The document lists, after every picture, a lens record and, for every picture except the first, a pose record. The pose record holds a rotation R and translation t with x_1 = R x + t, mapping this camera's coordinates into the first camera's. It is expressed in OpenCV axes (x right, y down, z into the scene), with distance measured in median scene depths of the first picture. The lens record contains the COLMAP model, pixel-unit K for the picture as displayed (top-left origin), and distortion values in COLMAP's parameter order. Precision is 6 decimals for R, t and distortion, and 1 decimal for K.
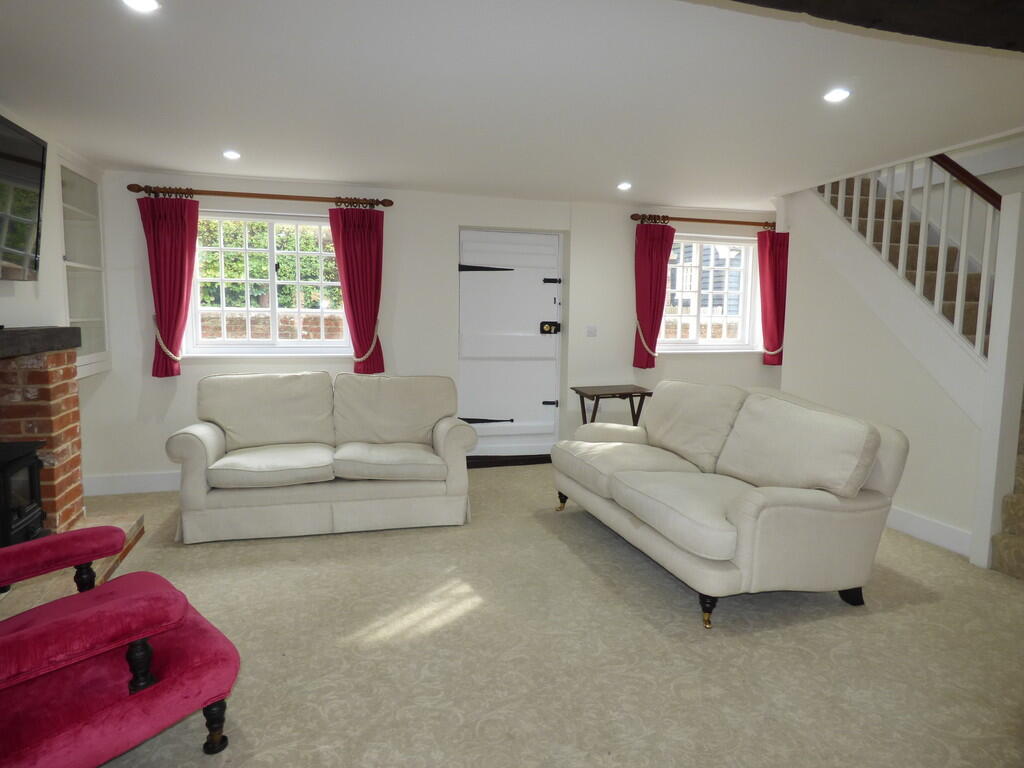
lens RADIAL K [[610.1, 0, 510.9], [0, 610.1, 380.0], [0, 0, 1]] dist [-0.002845, -0.000193]
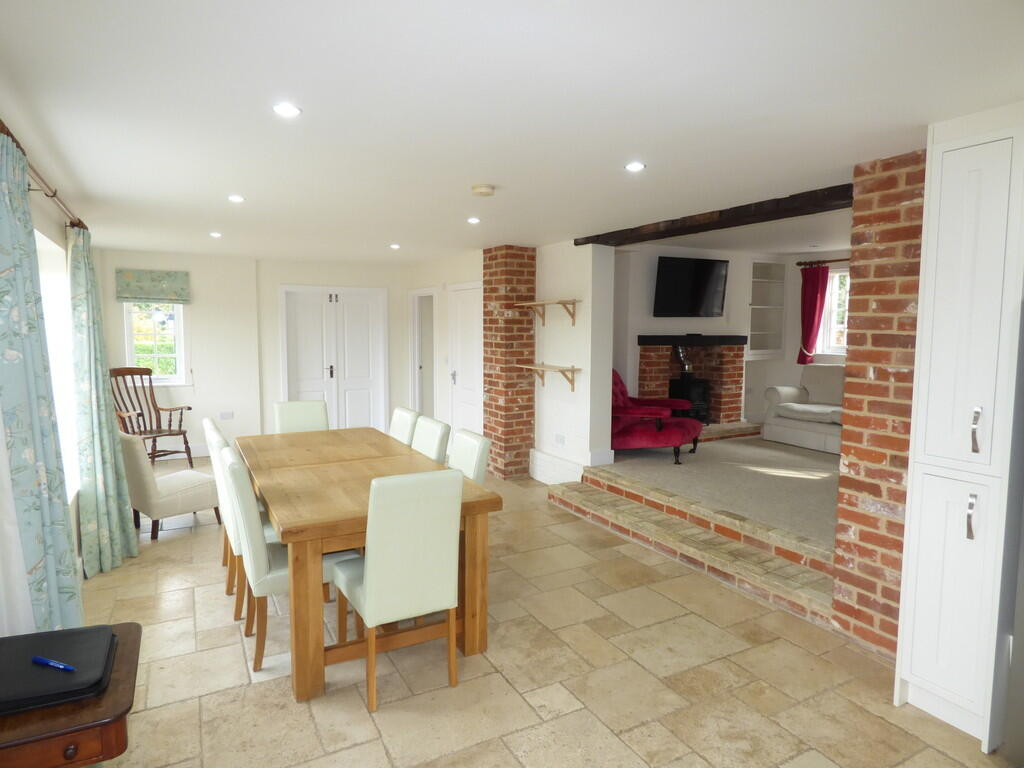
lens RADIAL K [[610.1, 0, 511.4], [0, 610.1, 384.9], [0, 0, 1]] dist [-0.002845, -0.000193]
pose [[0.209625, 0.085494, -0.974037, 1.275856], [-0.103443, 0.992519, 0.064854, 0.034984], [0.972295, 0.087162, 0.216900, -0.301627]]
